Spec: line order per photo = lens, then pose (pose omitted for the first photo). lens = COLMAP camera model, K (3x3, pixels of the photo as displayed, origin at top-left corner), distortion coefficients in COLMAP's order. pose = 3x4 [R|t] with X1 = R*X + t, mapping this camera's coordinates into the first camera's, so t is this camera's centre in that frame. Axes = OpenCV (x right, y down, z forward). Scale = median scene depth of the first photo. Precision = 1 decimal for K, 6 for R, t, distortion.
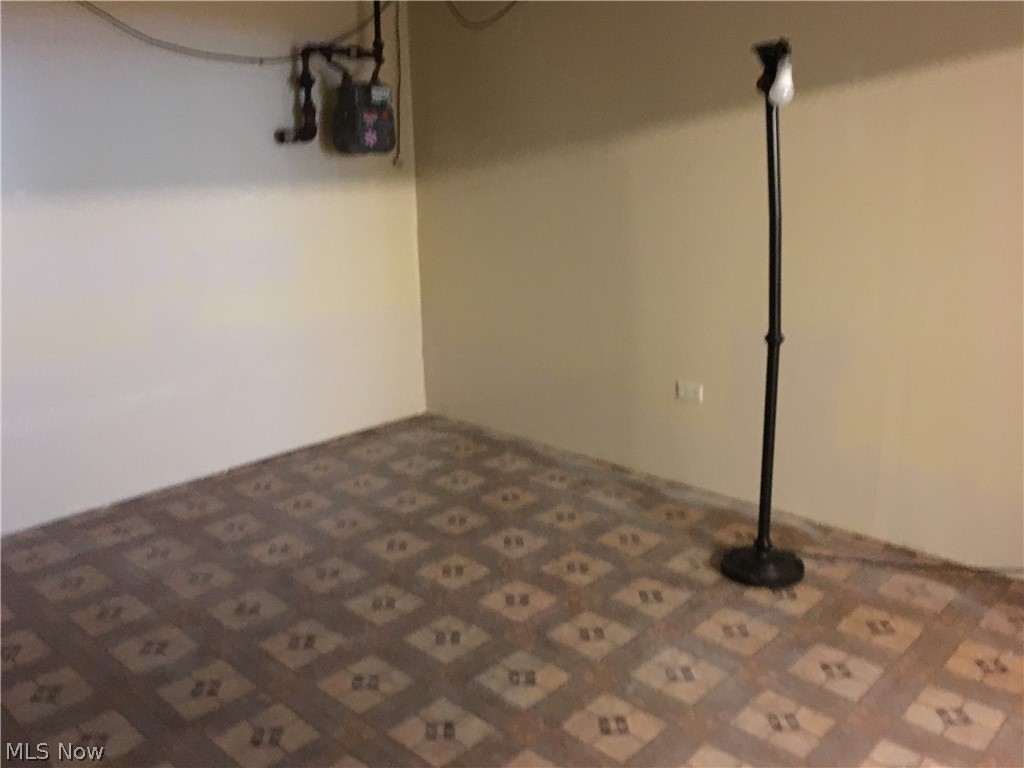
lens RADIAL K [[854.6, 0, 510.2], [0, 854.6, 385.3], [0, 0, 1]] dist [0.043511, -0.064246]
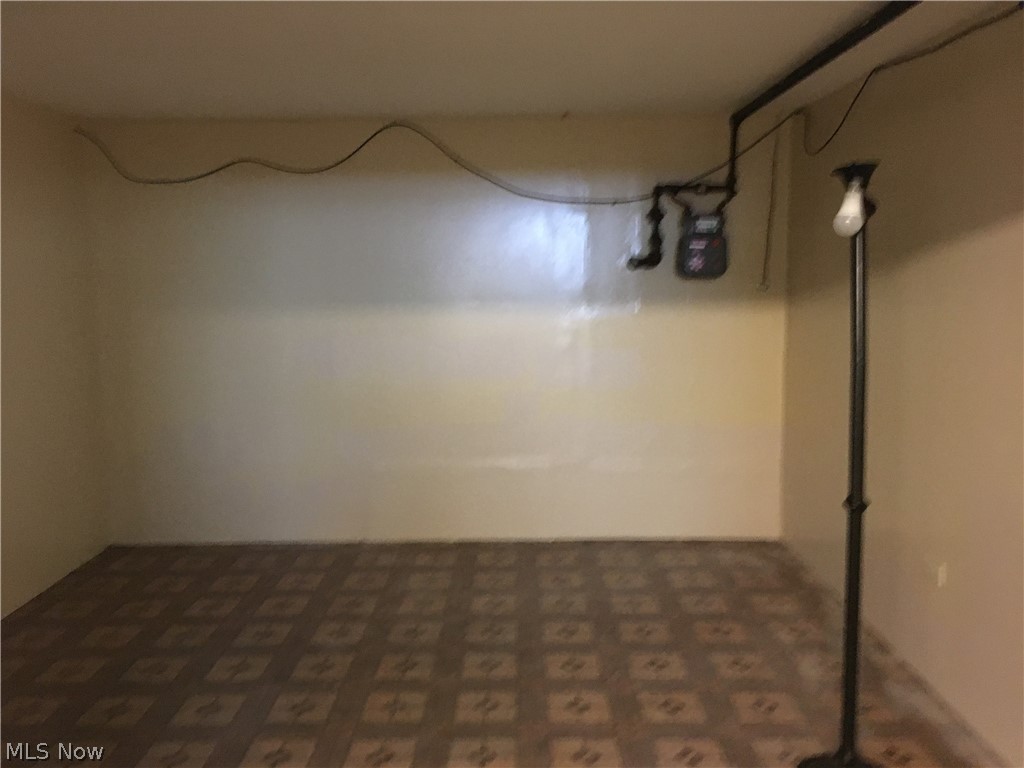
lens RADIAL K [[854.6, 0, 509.4], [0, 854.6, 380.0], [0, 0, 1]] dist [0.043511, -0.064246]
pose [[0.684728, 0.095985, -0.722451, 0.472034], [-0.190877, 0.980306, -0.050667, -0.046288], [0.703359, 0.172592, 0.689563, 0.118750]]
